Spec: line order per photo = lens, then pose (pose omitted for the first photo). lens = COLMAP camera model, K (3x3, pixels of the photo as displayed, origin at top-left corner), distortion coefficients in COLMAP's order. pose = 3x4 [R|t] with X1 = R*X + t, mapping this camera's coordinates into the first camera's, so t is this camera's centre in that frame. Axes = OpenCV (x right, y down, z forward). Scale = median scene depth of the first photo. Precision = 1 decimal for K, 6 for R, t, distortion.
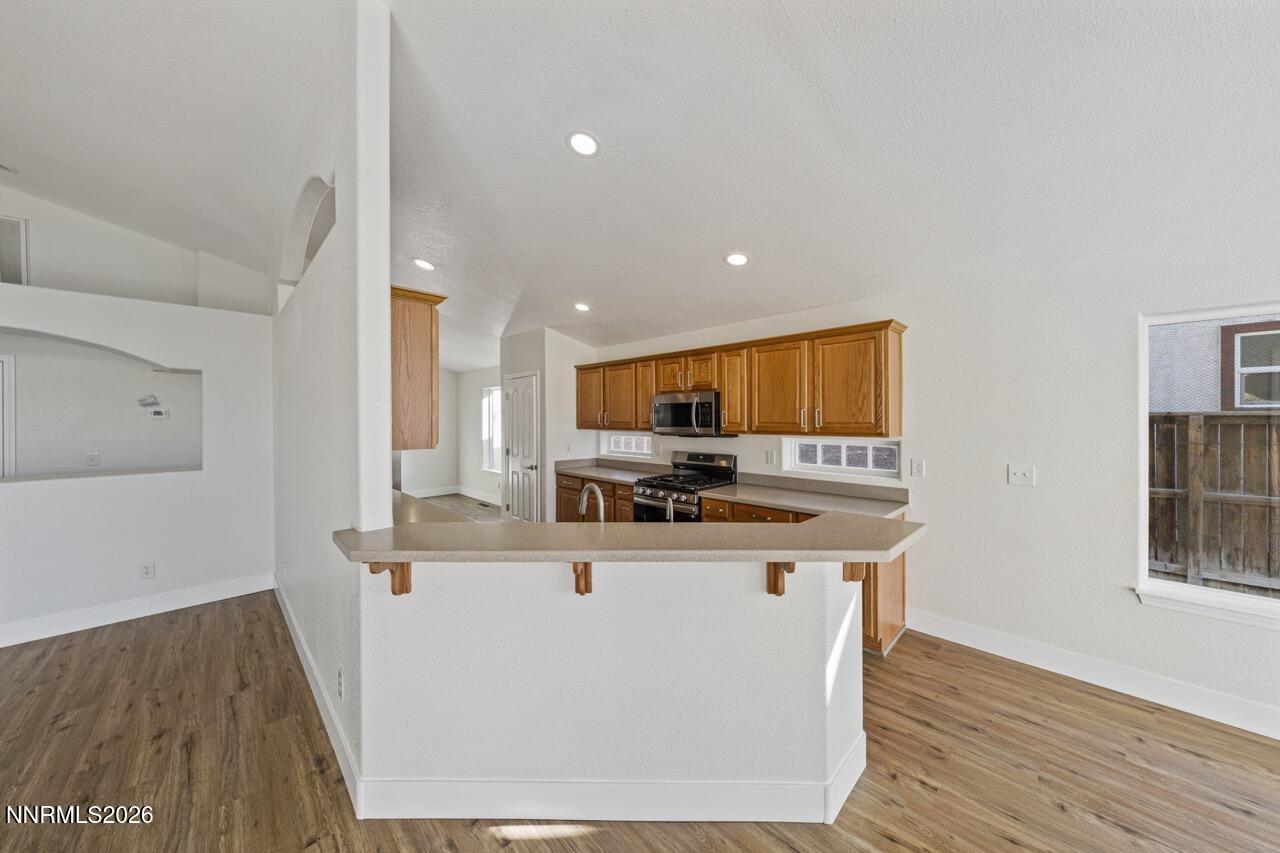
lens RADIAL K [[432.6, 0, 640.0], [0, 432.6, 422.6], [0, 0, 1]] dist [-0.001281, -0.000006]
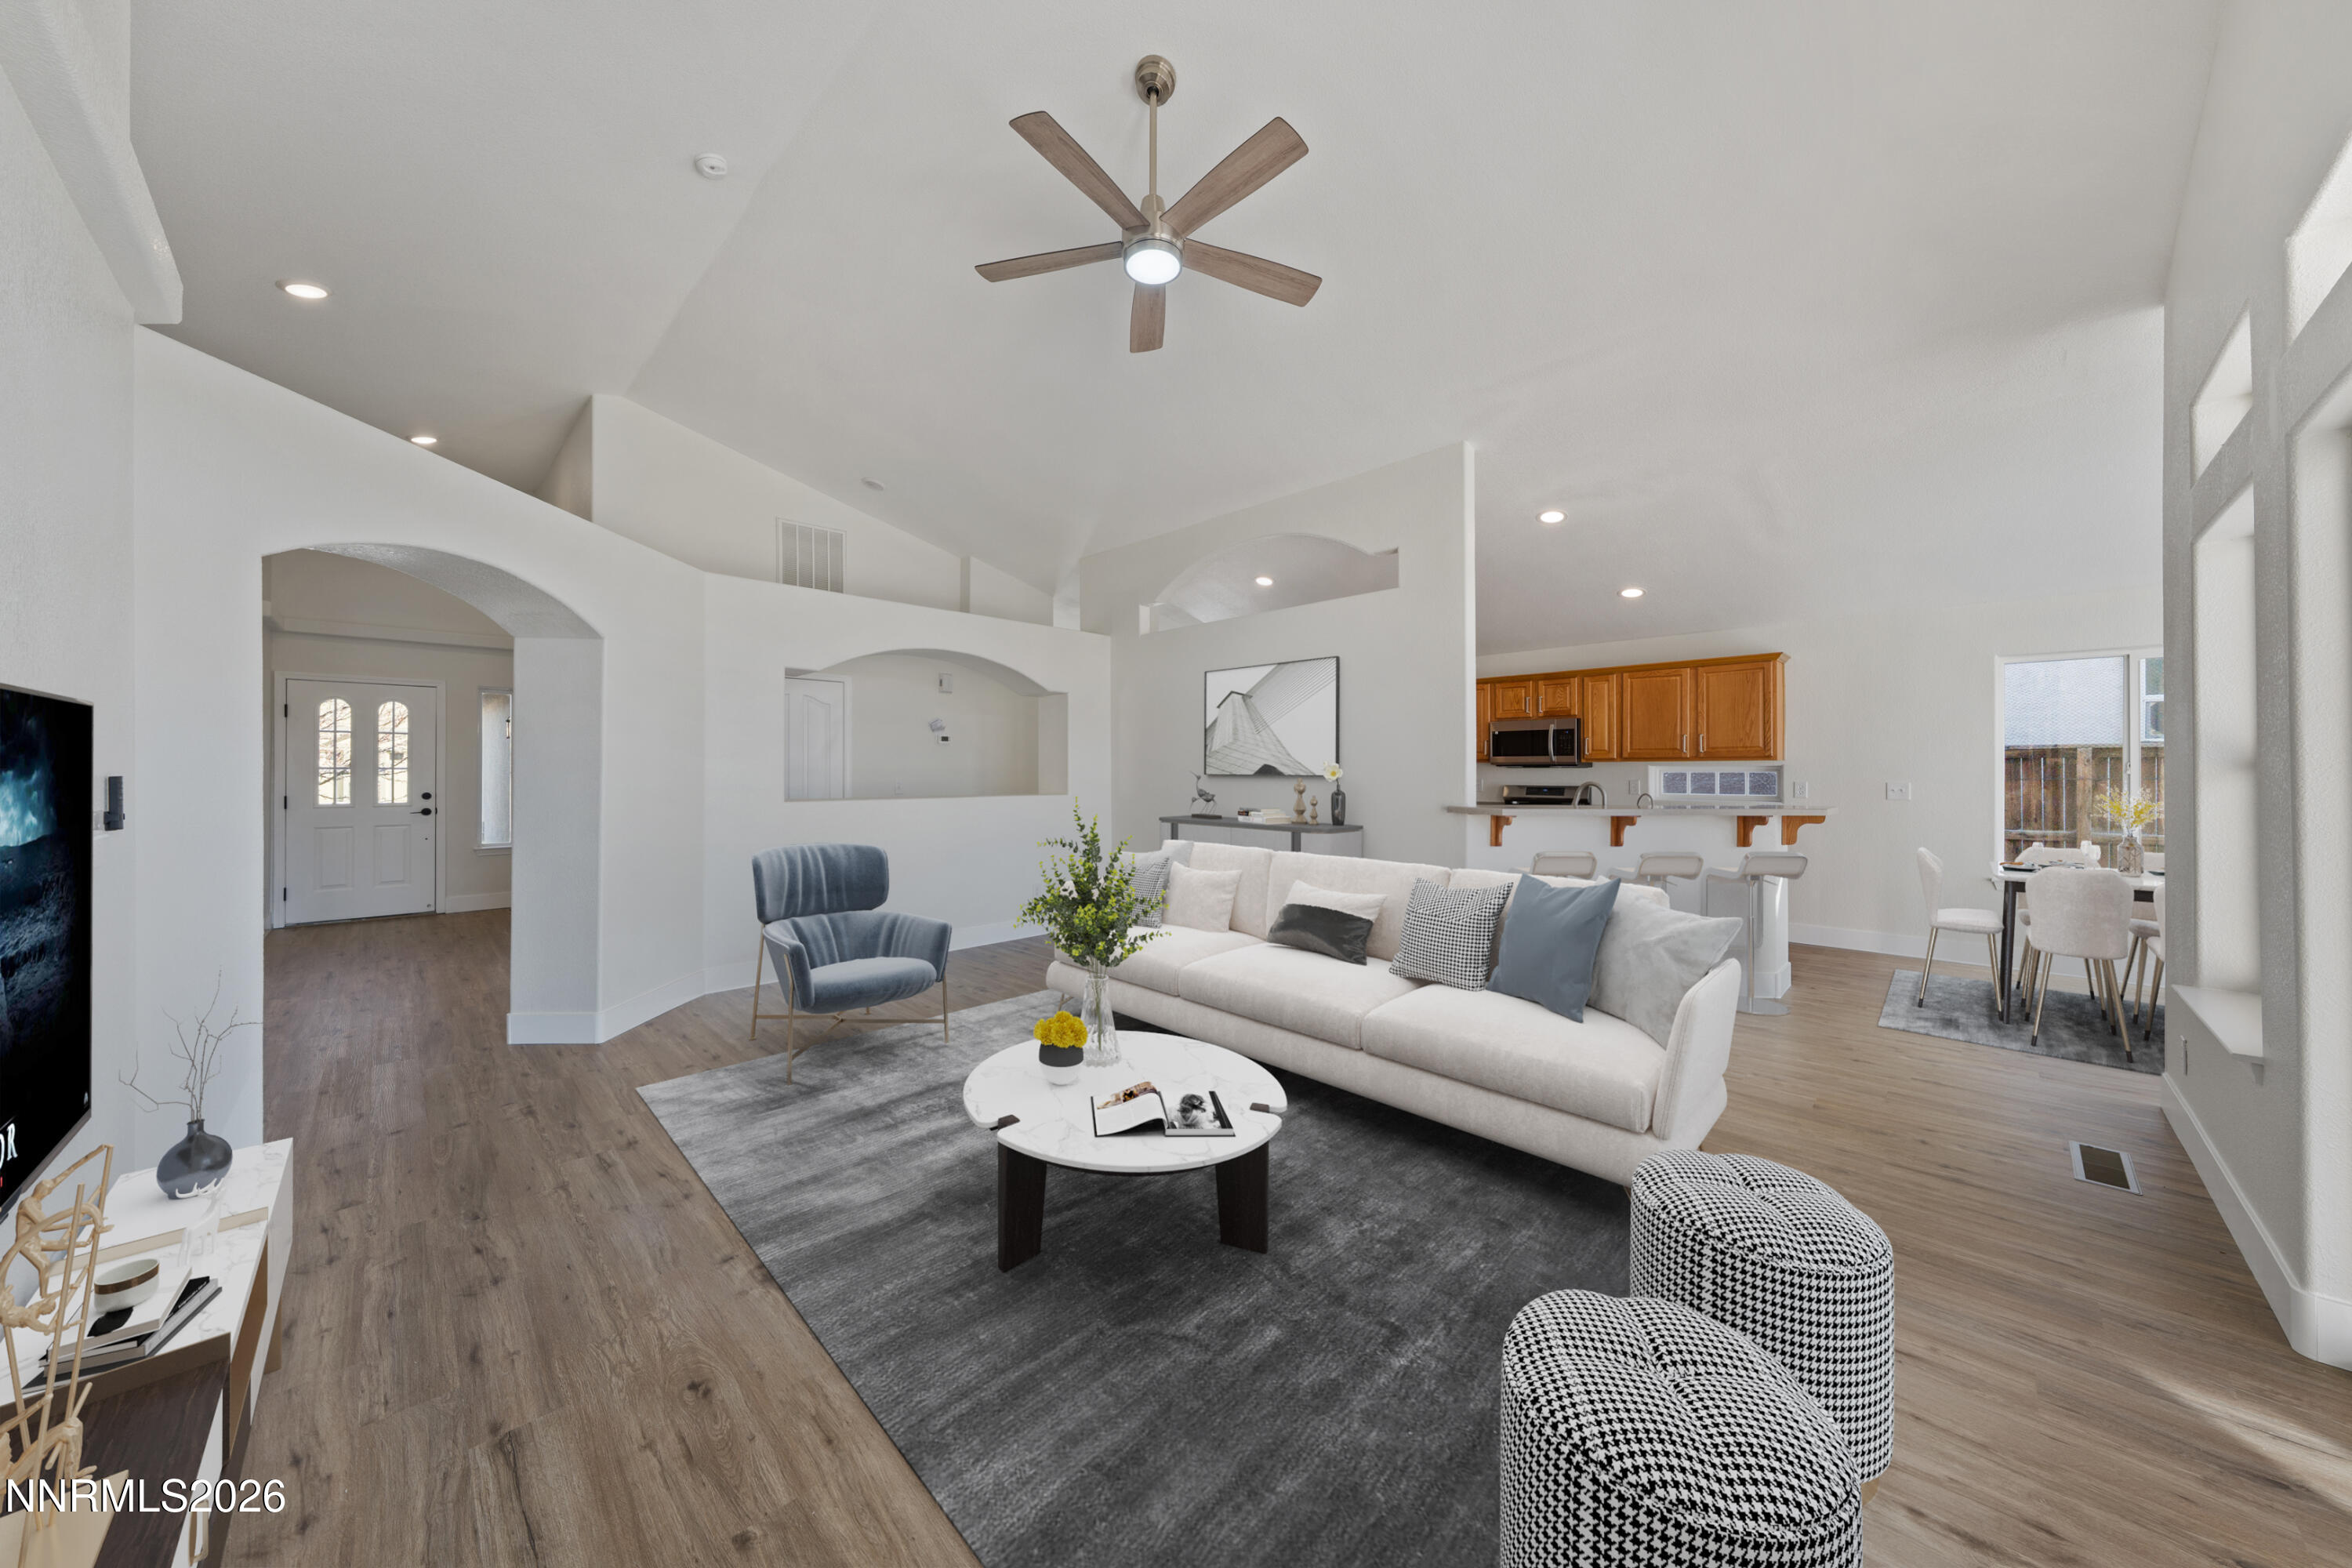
lens RADIAL K [[795.0, 0, 1175.4], [0, 795.0, 777.2], [0, 0, 1]] dist [-0.001281, -0.000006]
pose [[0.999973, 0.005962, 0.004196, -0.751455], [-0.005928, 0.999949, -0.008227, 0.082130], [-0.004245, 0.008202, 0.999957, -0.786617]]
